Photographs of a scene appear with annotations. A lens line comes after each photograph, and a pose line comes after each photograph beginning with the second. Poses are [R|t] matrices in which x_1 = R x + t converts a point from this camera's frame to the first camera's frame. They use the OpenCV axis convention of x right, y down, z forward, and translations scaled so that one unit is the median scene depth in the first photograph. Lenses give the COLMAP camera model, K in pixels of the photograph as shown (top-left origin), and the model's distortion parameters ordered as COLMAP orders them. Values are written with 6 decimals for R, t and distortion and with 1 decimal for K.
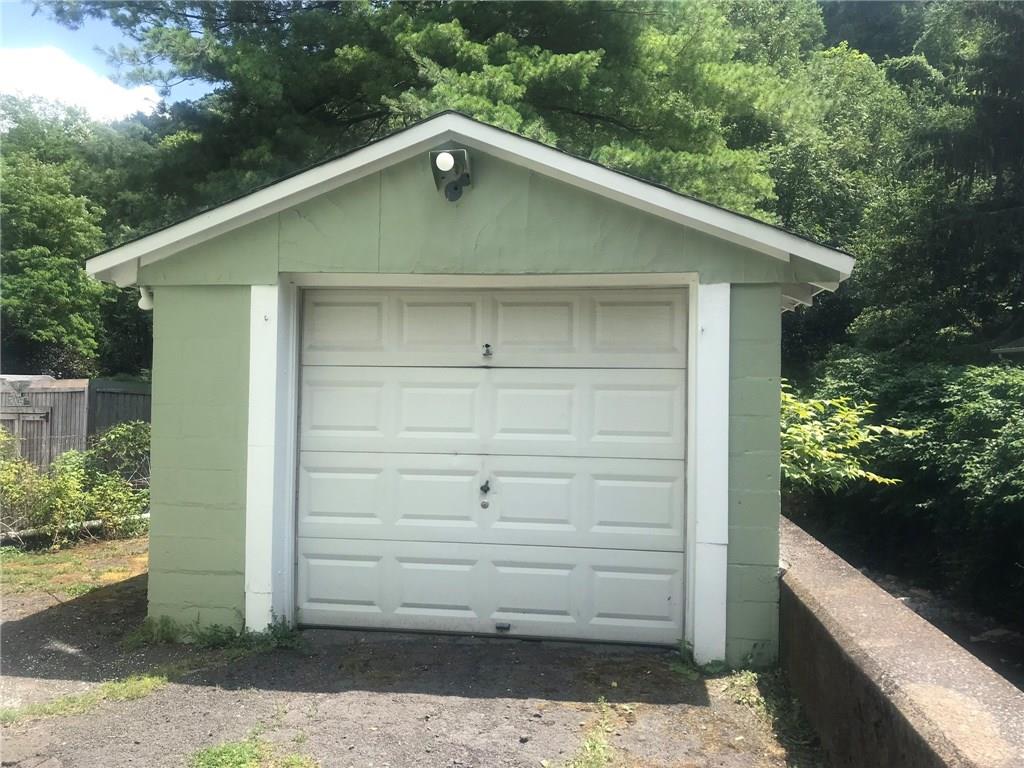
lens RADIAL K [[844.6, 0, 506.9], [0, 844.6, 378.9], [0, 0, 1]] dist [0.061587, -0.066165]
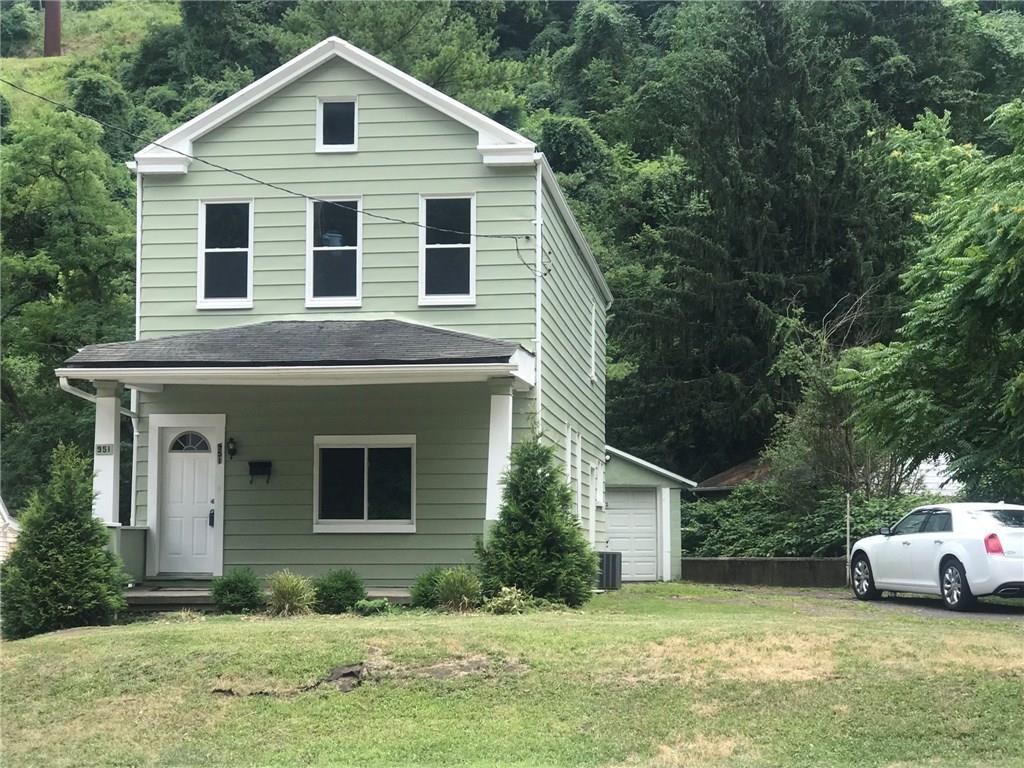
lens RADIAL K [[1816.2, 0, 512.0], [0, 1816.2, 384.0], [0, 0, 1]] dist [0.027137, 0.280081]
pose [[0.897455, 0.022259, 0.440544, -3.859898], [0.009582, 0.997507, -0.069919, -0.005800], [-0.441002, 0.066970, 0.895004, -5.880065]]
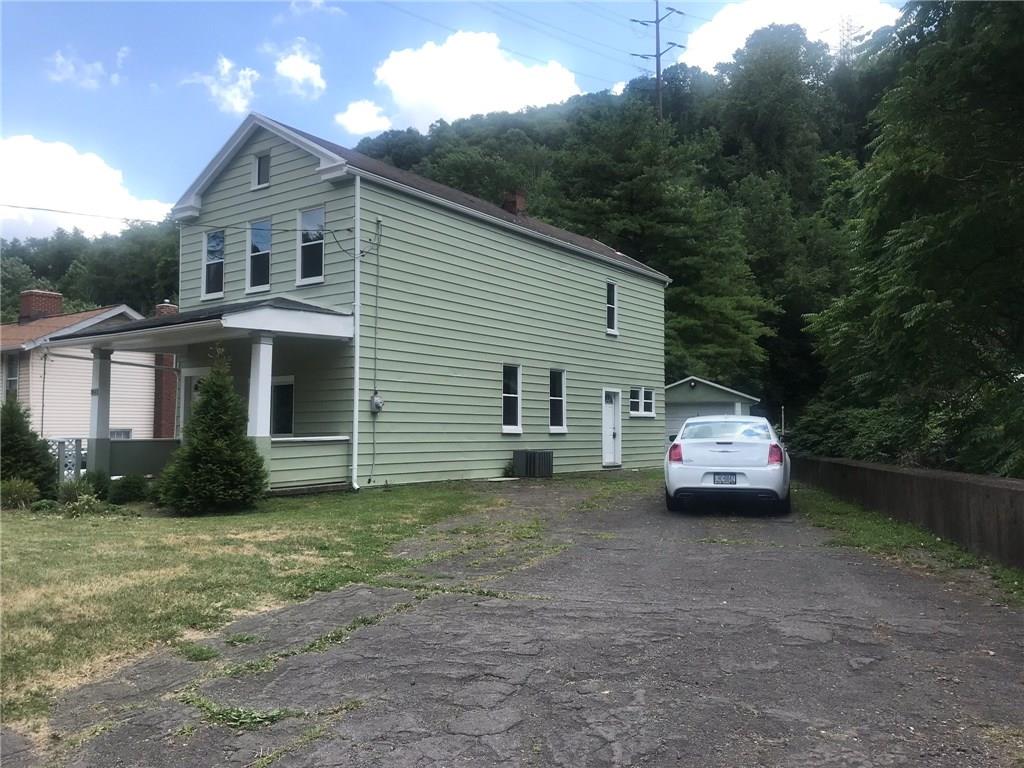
lens RADIAL K [[829.6, 0, 512.0], [0, 829.6, 384.0], [0, 0, 1]] dist [0.058055, -0.002804]
pose [[0.999216, -0.024843, -0.030834, -1.075760], [0.023464, 0.998742, -0.044310, -0.016200], [0.031896, 0.043552, 0.998542, -4.635676]]
